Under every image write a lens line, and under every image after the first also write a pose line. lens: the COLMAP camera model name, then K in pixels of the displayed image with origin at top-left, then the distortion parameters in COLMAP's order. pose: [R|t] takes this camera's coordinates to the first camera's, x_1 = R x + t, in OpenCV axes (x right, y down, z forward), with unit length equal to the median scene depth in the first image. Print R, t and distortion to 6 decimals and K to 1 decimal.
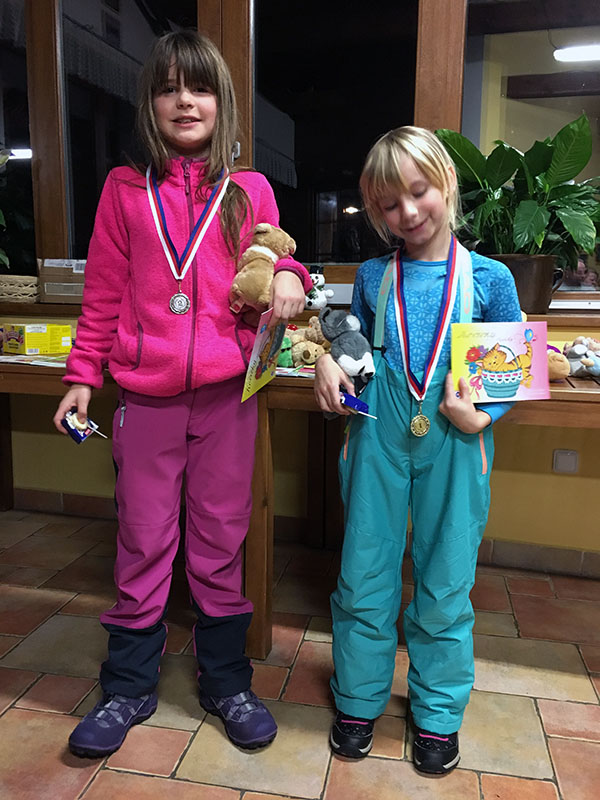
lens RADIAL K [[677.6, 0, 300.1], [0, 677.6, 397.9], [0, 0, 1]] dist [0.086360, -0.113856]
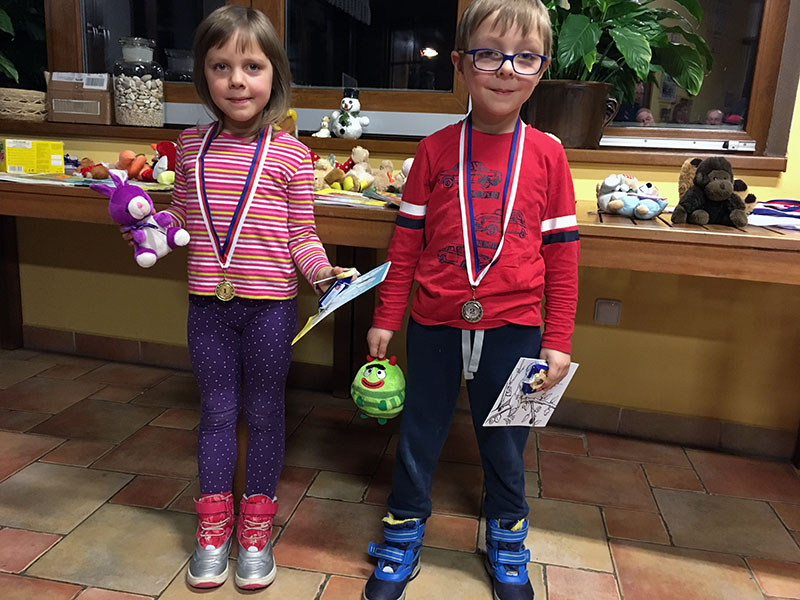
lens RADIAL K [[677.6, 0, 398.5], [0, 677.6, 301.0], [0, 0, 1]] dist [0.086360, -0.113856]
pose [[0.999164, 0.030315, 0.027415, 0.075135], [-0.032247, 0.996810, 0.073009, 0.018365], [-0.025115, -0.073832, 0.996954, 0.082815]]
